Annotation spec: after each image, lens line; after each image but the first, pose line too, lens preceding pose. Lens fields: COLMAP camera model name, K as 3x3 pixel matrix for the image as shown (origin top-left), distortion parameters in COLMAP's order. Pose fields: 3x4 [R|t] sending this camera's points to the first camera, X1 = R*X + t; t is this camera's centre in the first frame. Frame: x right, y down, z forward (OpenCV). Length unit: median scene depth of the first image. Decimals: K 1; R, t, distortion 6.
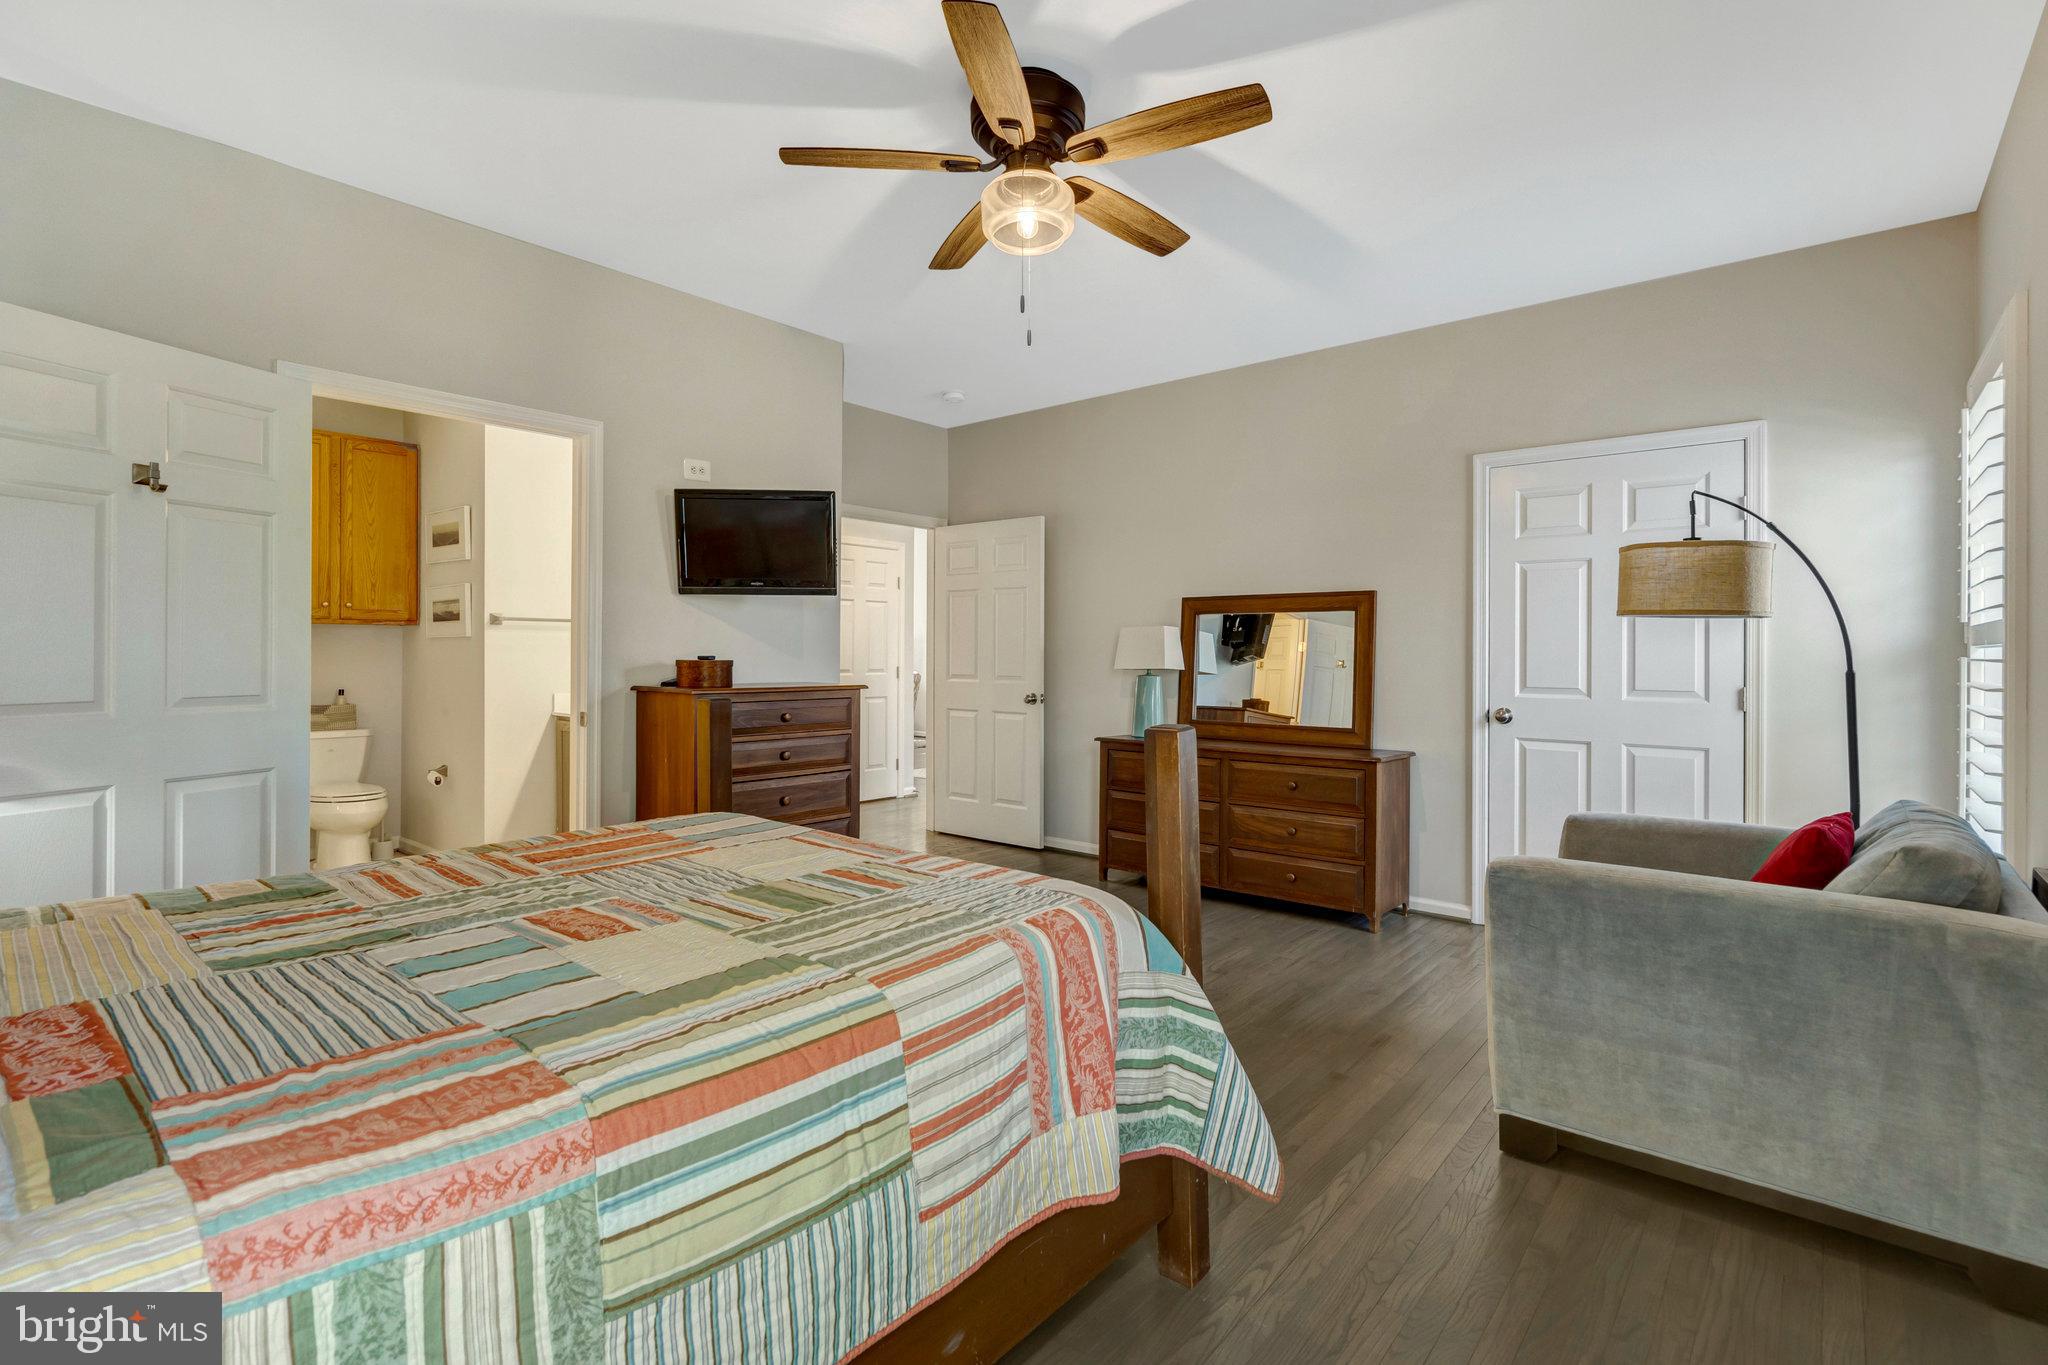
lens RADIAL K [[944.9, 0, 1018.4], [0, 944.9, 666.1], [0, 0, 1]] dist [-0.003863, 0.002380]
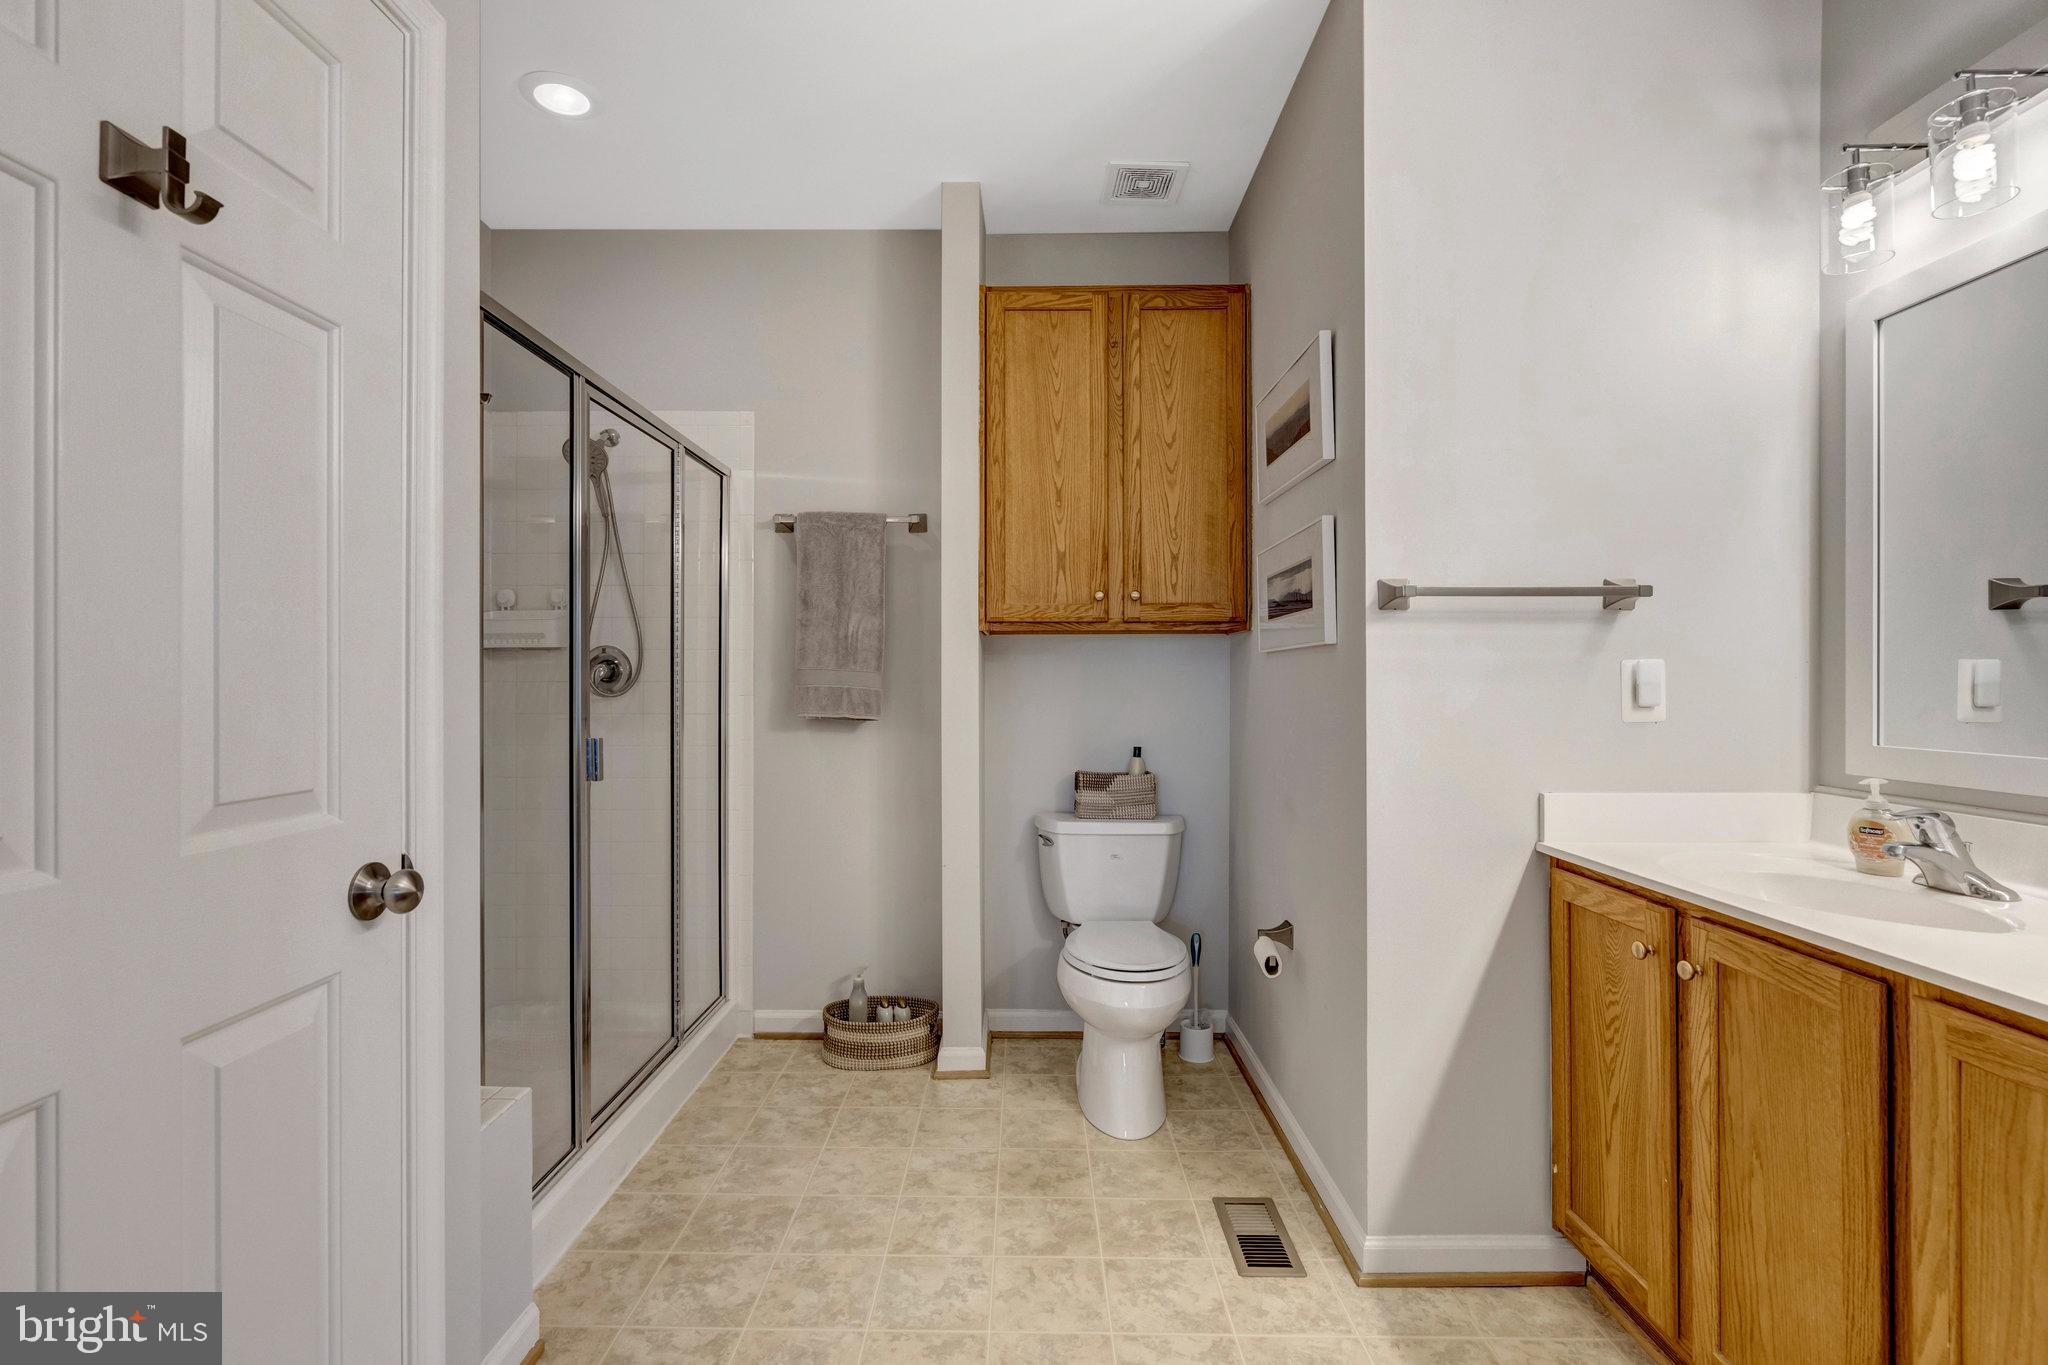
lens RADIAL K [[944.9, 0, 1011.2], [0, 944.9, 687.0], [0, 0, 1]] dist [-0.003863, 0.002380]
pose [[0.640159, -0.005278, -0.768224, -0.334974], [0.000260, 0.999978, -0.006654, -0.008571], [0.768242, 0.004060, 0.640146, 0.593360]]
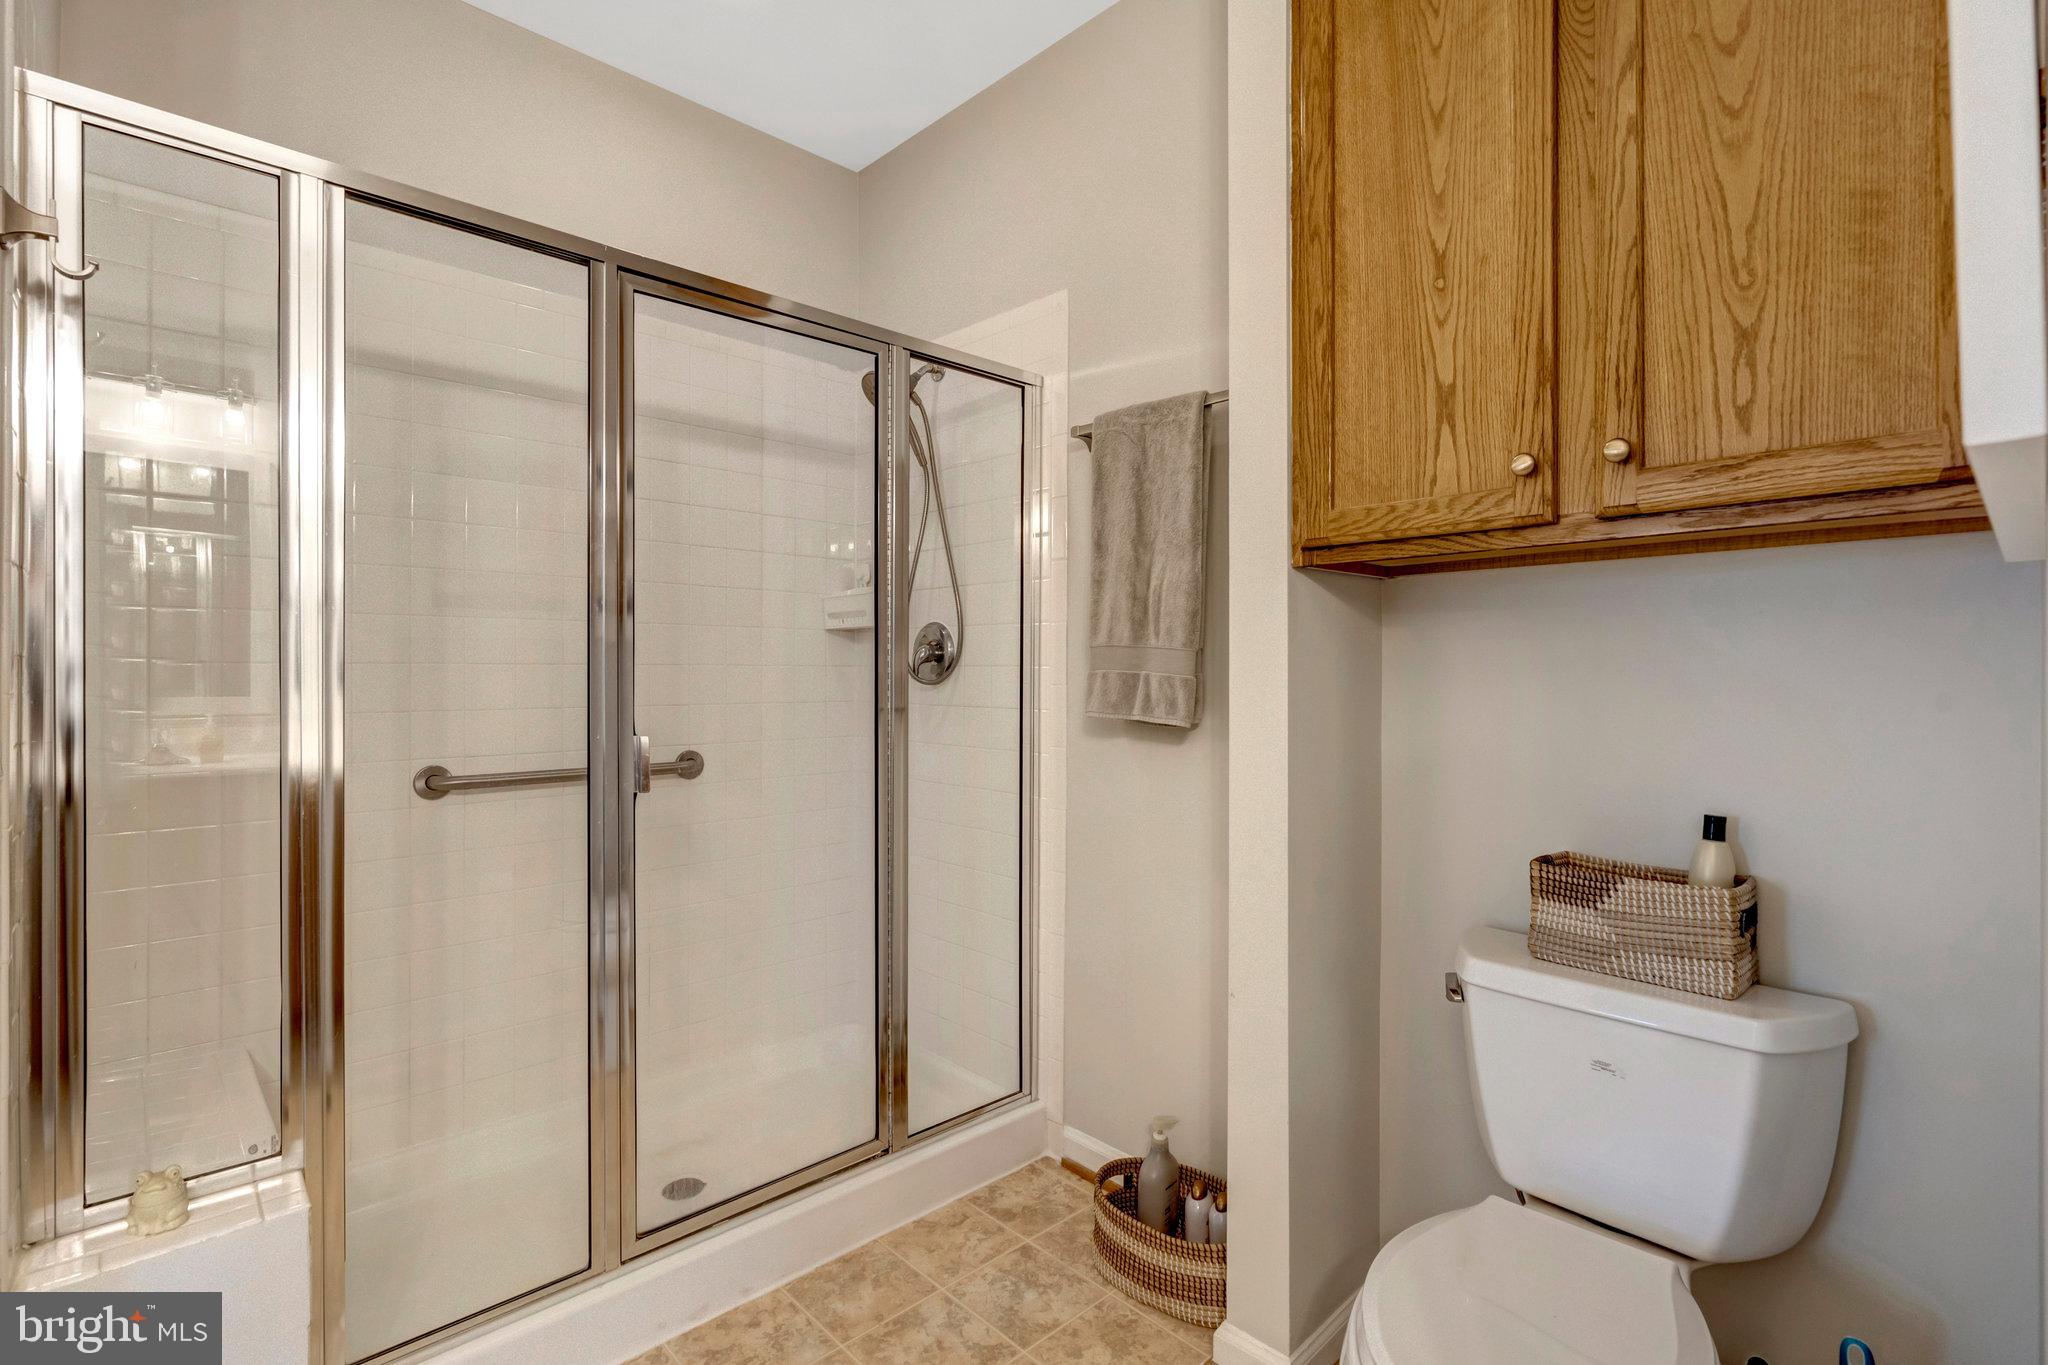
lens RADIAL K [[944.9, 0, 1030.5], [0, 944.9, 672.9], [0, 0, 1]] dist [-0.003863, 0.002380]
pose [[-0.103133, -0.011191, -0.994605, -0.471518], [-0.014034, 0.999854, -0.009795, -0.008287], [0.994569, 0.012948, -0.103275, 0.881773]]
